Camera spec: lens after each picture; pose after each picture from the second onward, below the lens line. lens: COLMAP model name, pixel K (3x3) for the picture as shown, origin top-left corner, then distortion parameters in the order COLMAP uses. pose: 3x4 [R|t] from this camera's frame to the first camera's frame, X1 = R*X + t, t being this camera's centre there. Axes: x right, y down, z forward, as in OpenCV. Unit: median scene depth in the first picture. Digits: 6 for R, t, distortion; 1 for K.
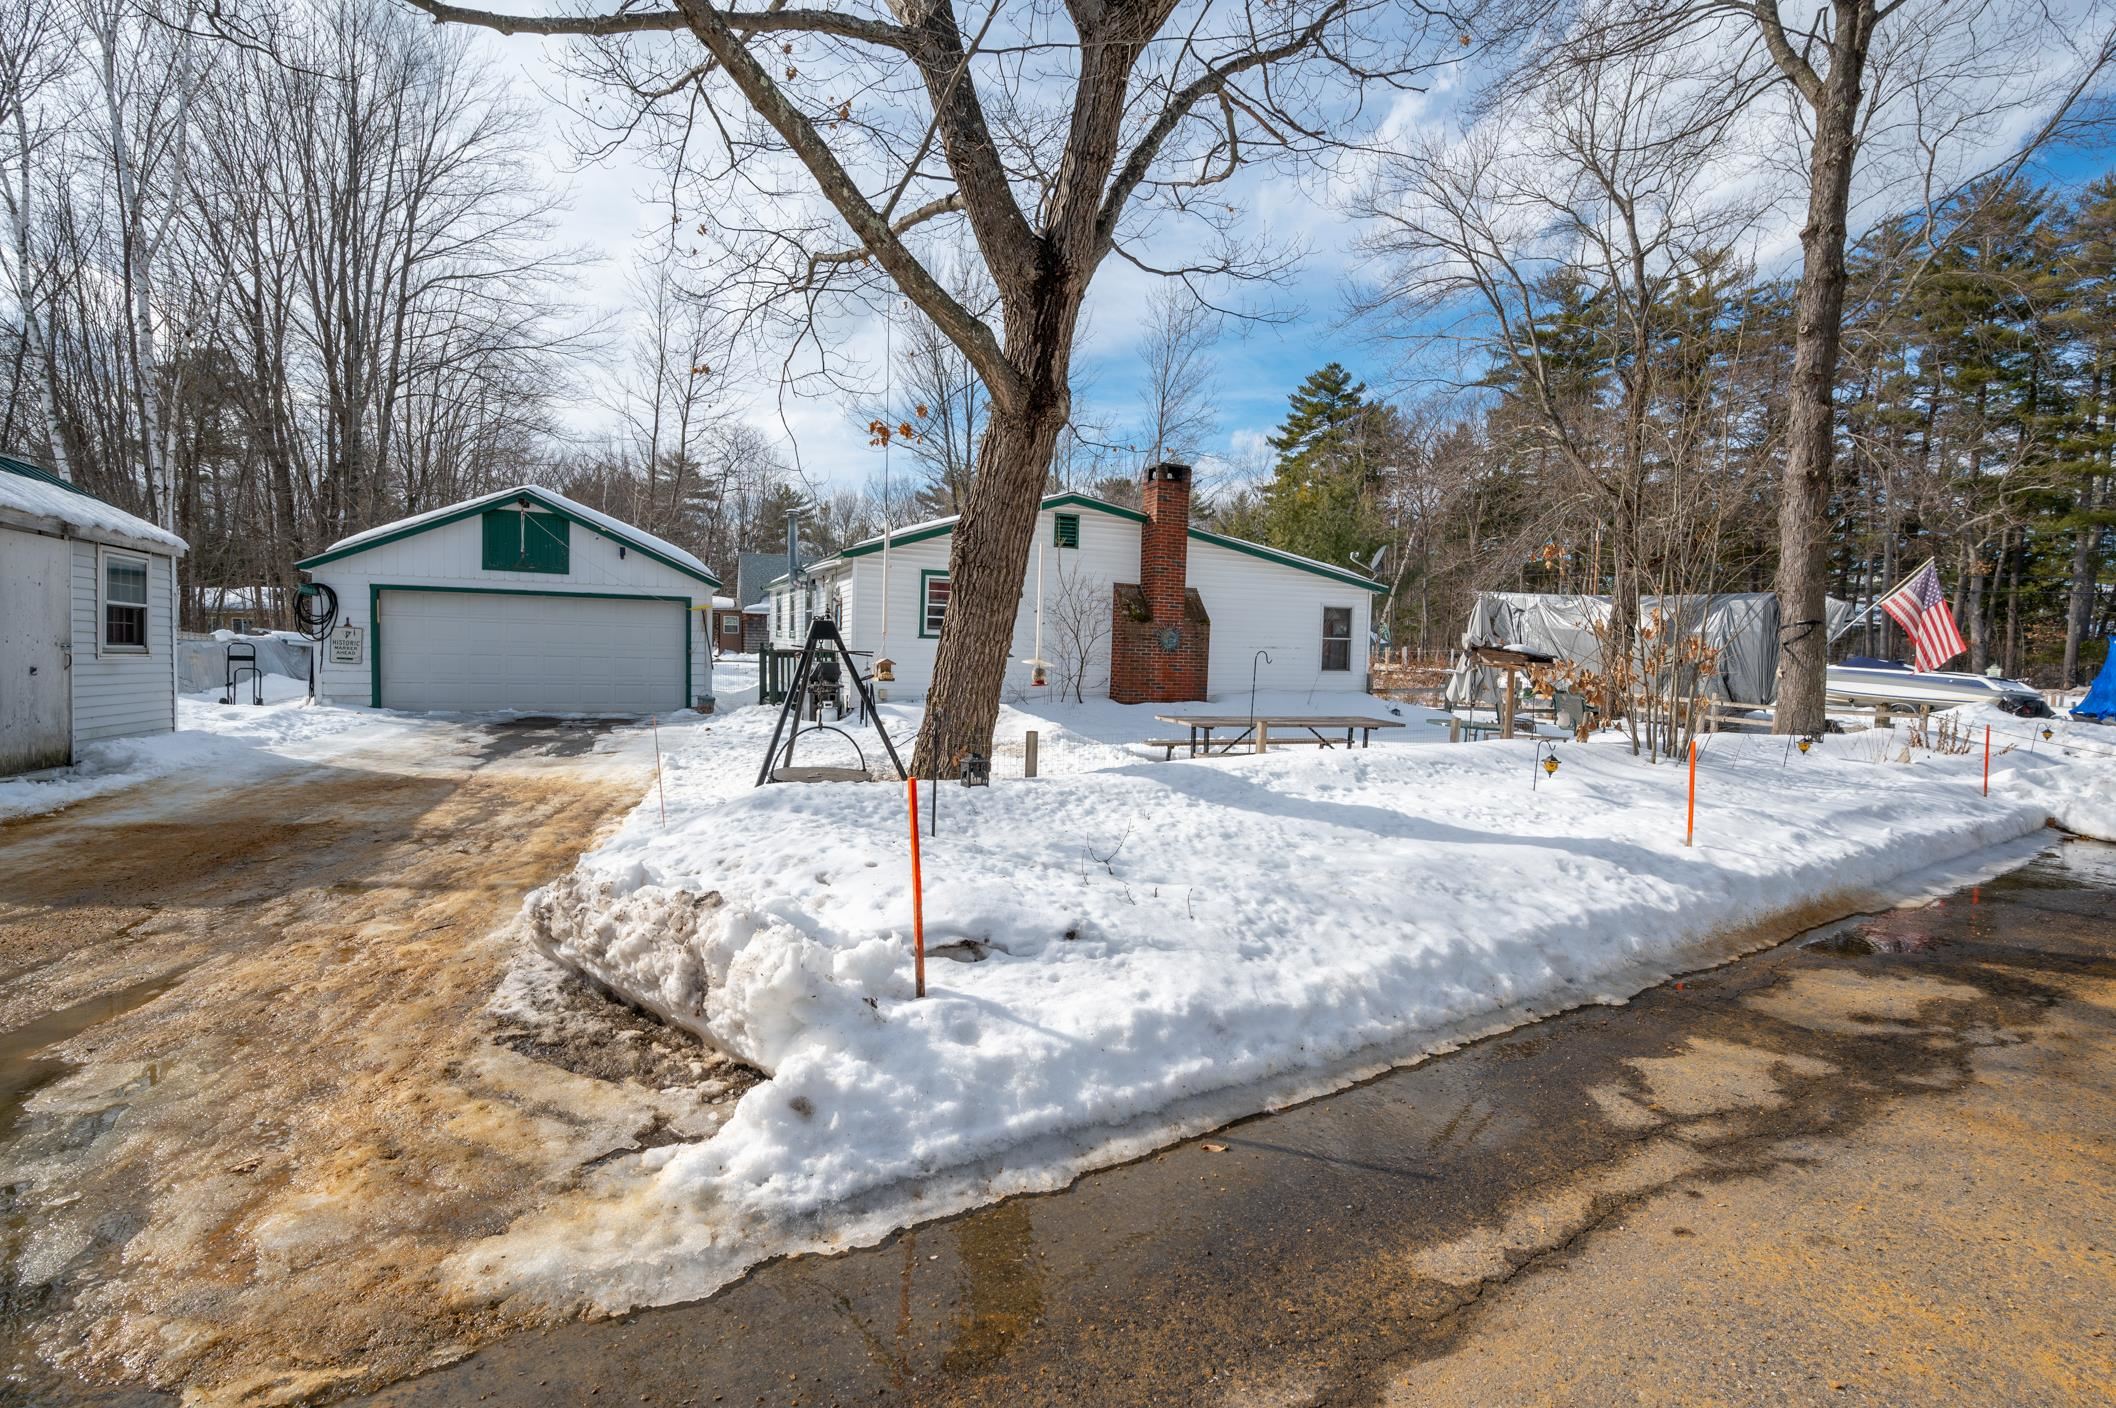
lens RADIAL K [[944.0, 0, 1031.7], [0, 944.0, 689.2], [0, 0, 1]] dist [-0.008634, 0.002856]
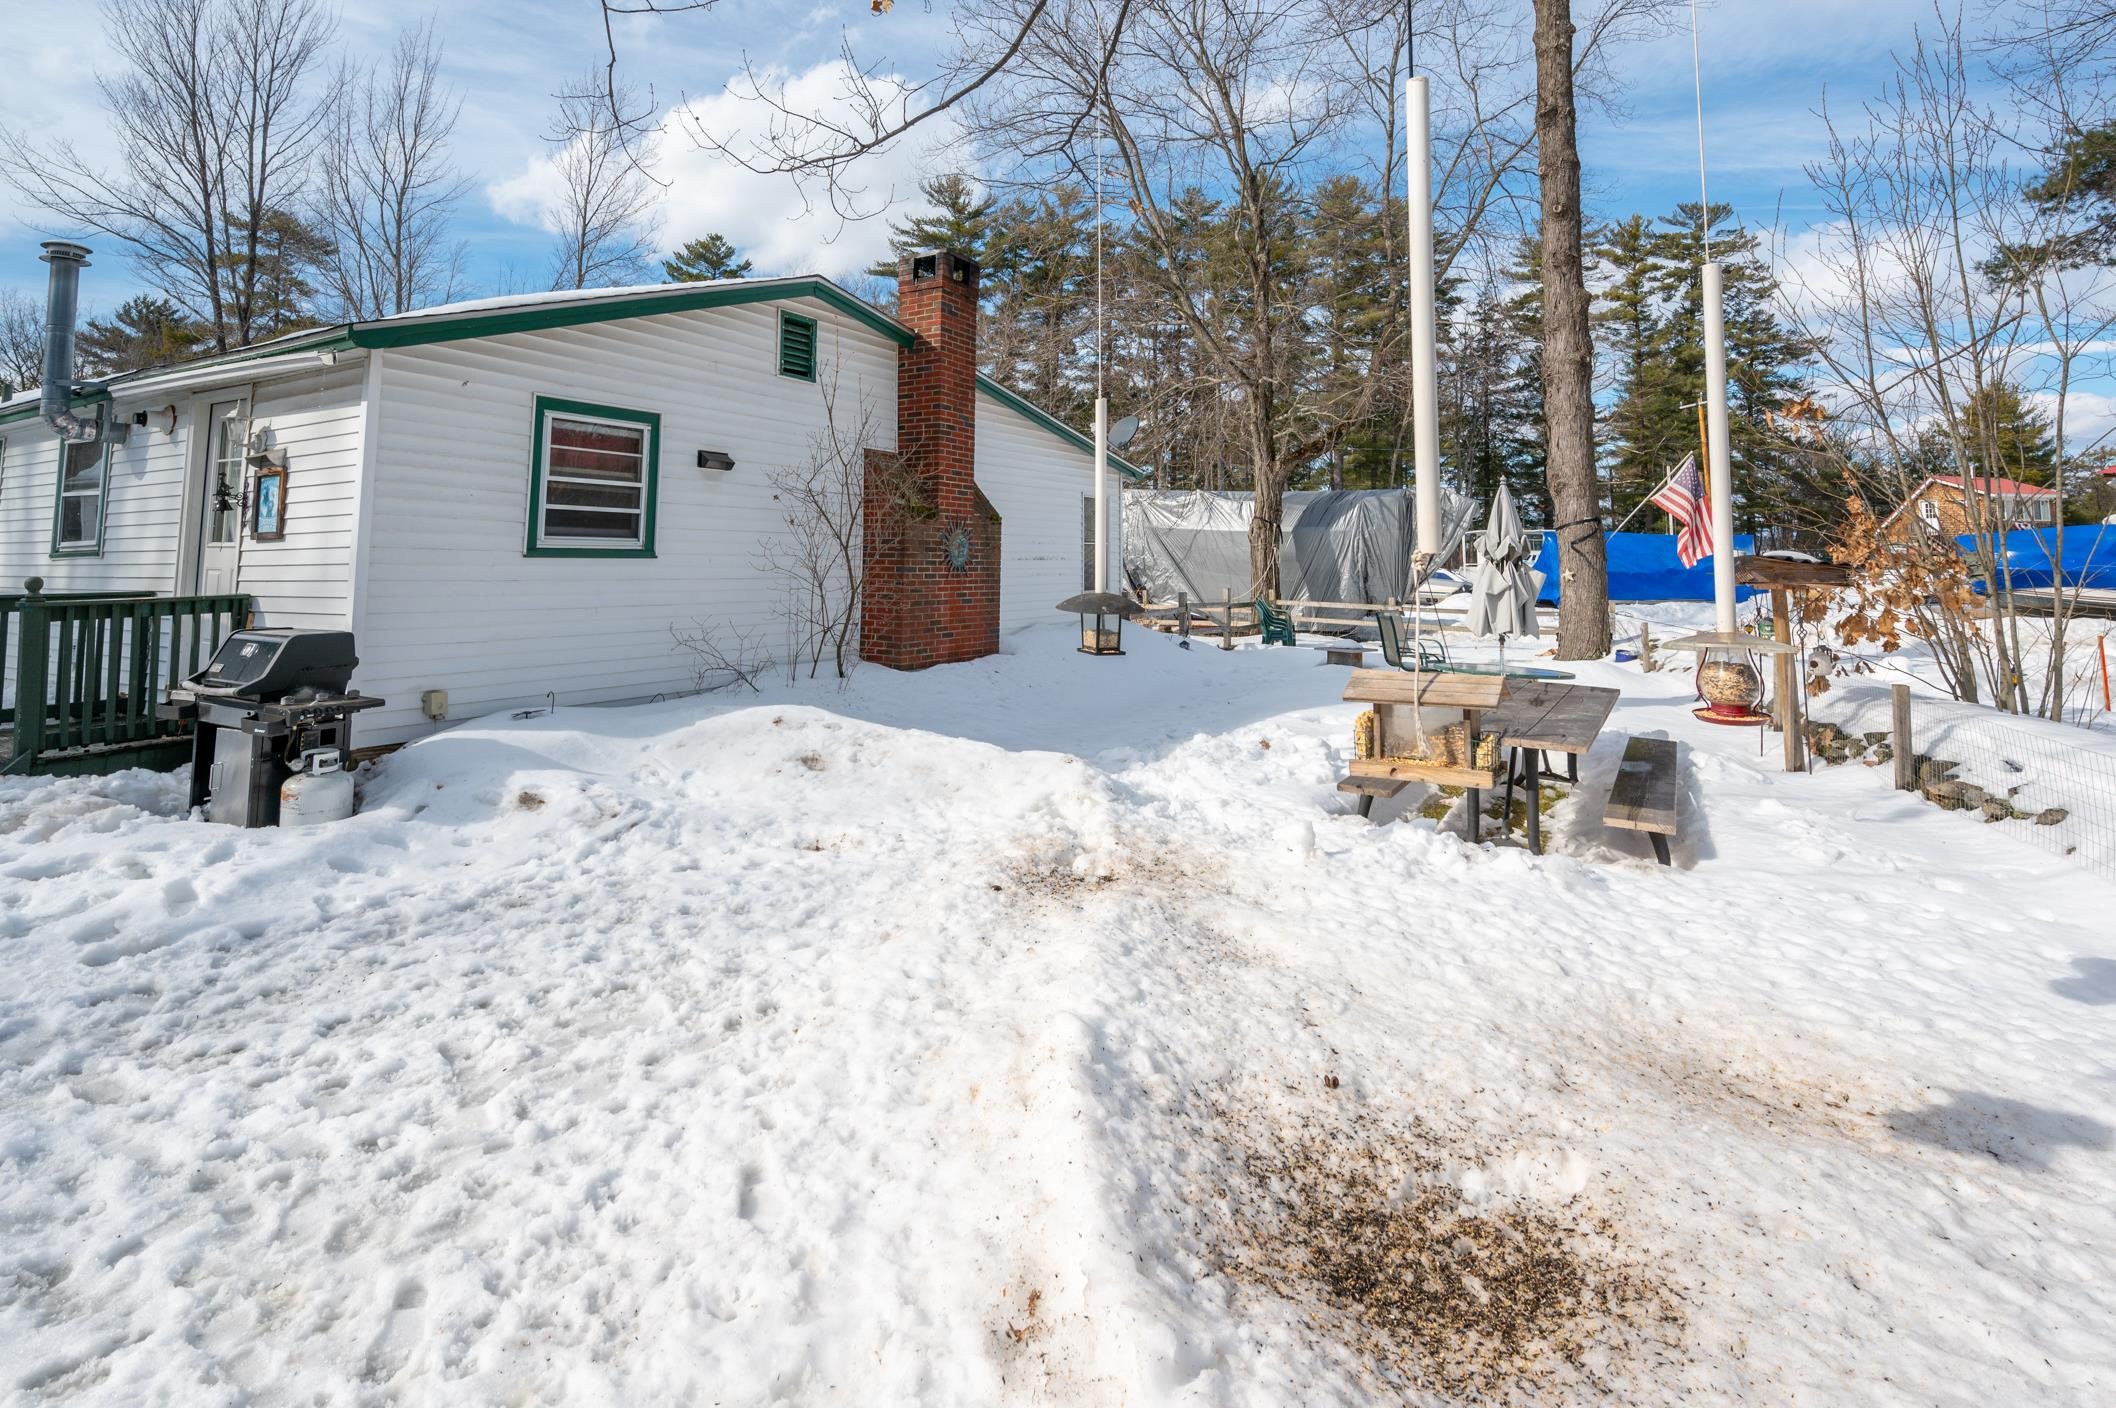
lens RADIAL K [[1037.9, 0, 1005.4], [0, 1037.9, 464.8], [0, 0, 1]] dist [-0.000427, -0.000962]
pose [[0.810676, 0.030794, 0.584685, -0.179100], [0.043802, 0.992628, -0.113010, -0.027297], [-0.583855, 0.117225, 0.803350, 0.409695]]
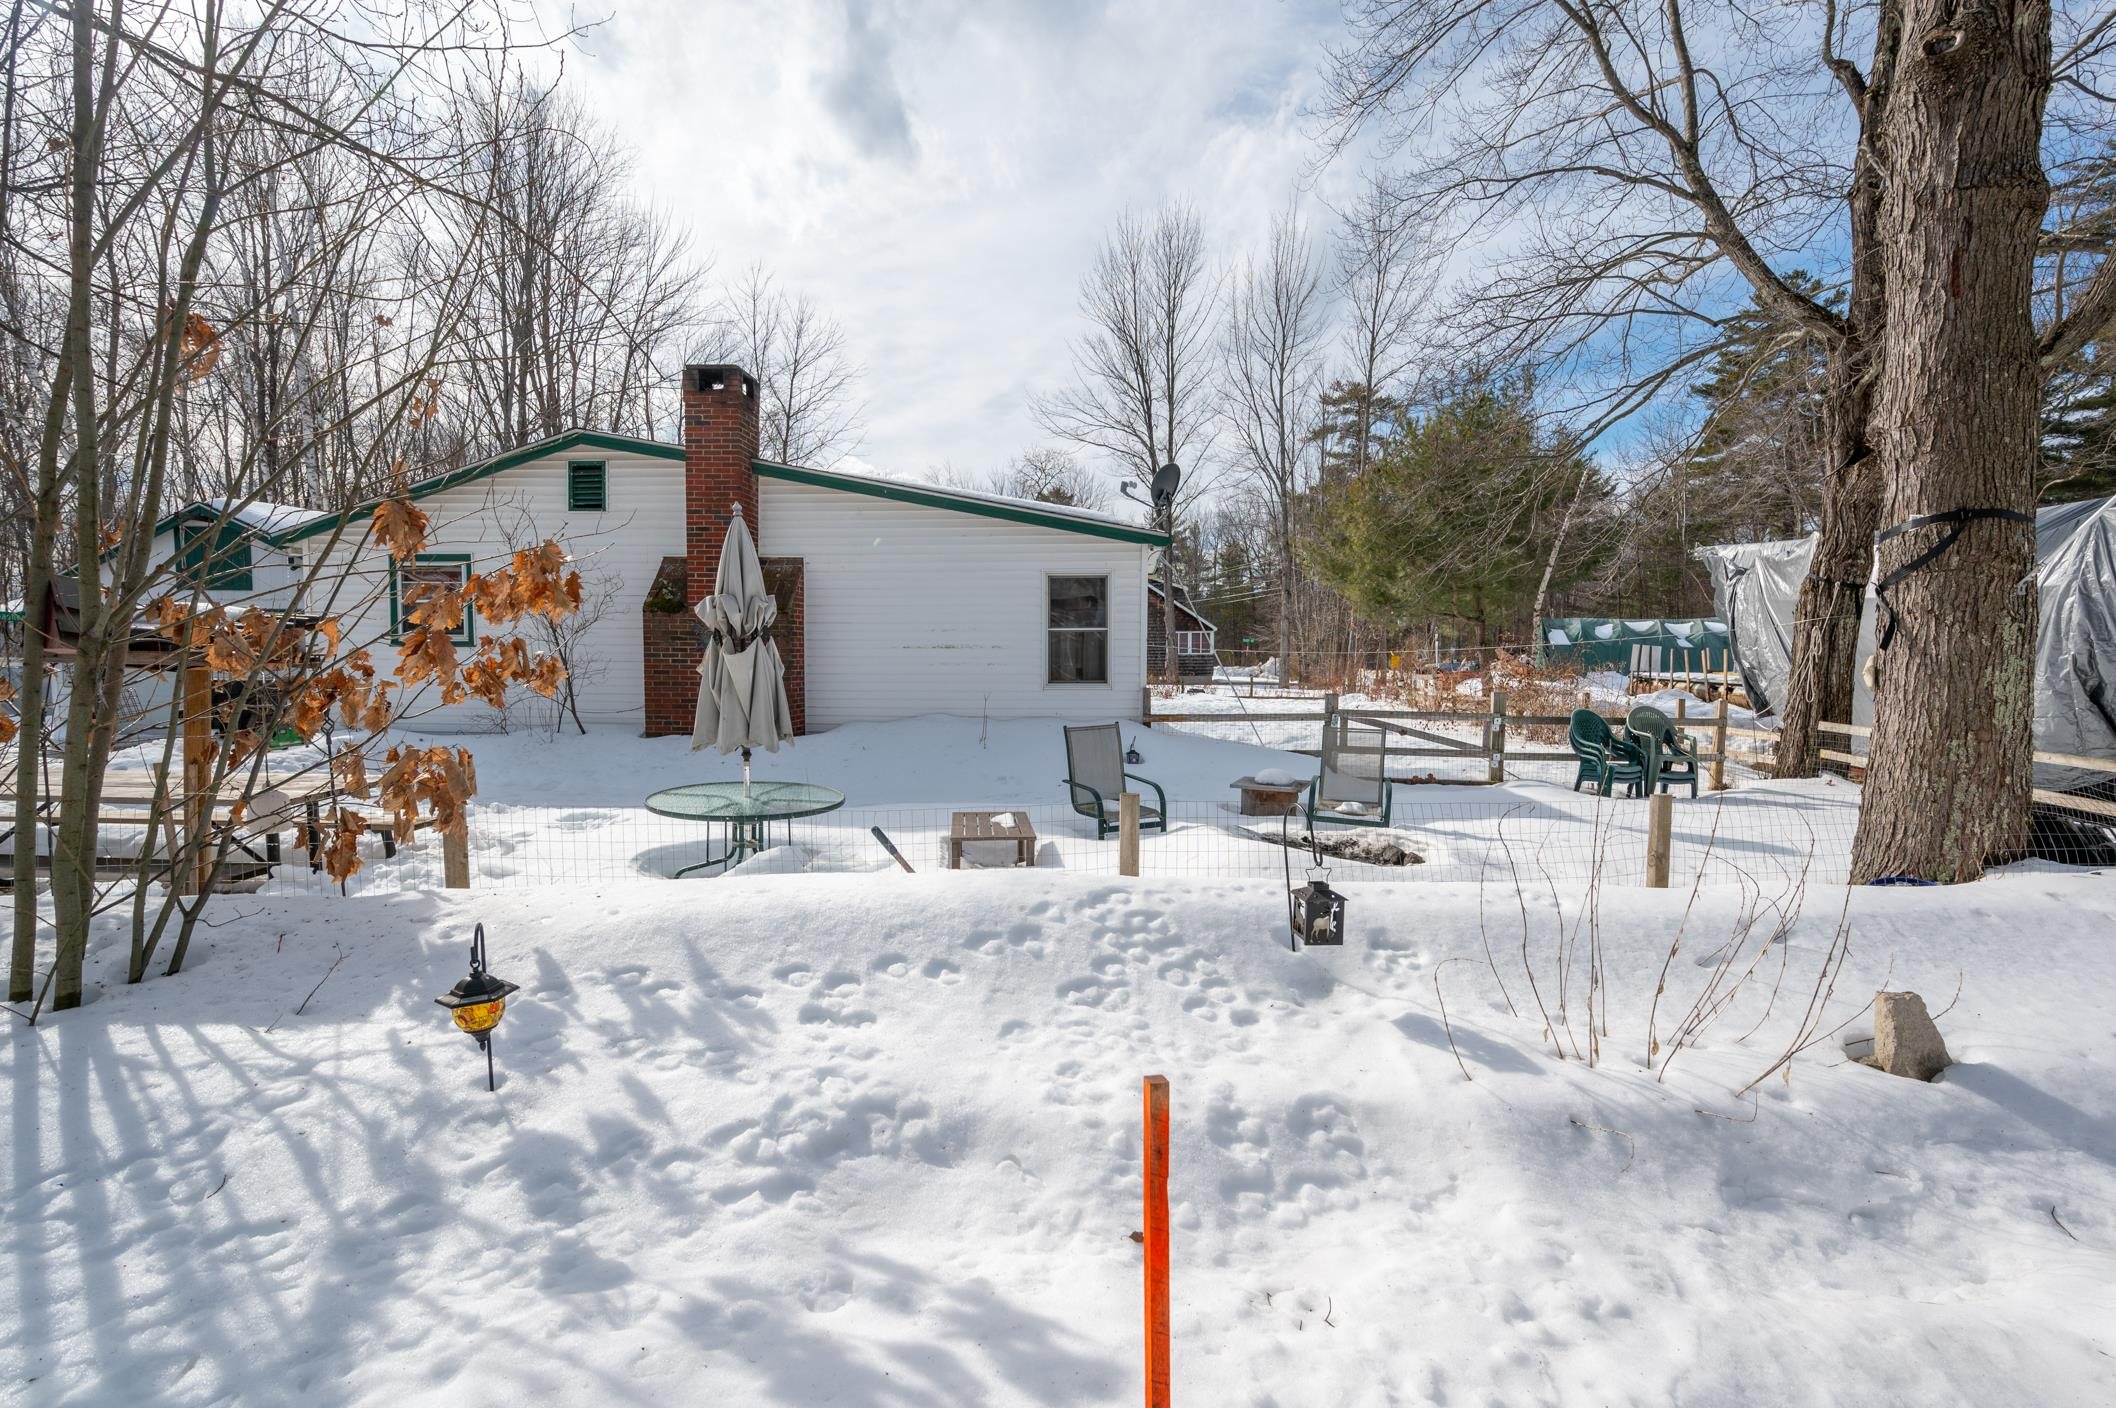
lens RADIAL K [[944.0, 0, 1037.7], [0, 944.0, 694.7], [0, 0, 1]] dist [-0.008634, 0.002856]
pose [[0.899721, -0.006651, -0.436414, 0.550334], [-0.001030, 0.999849, -0.017361, -0.002833], [0.436464, 0.016069, 0.899578, 0.455223]]
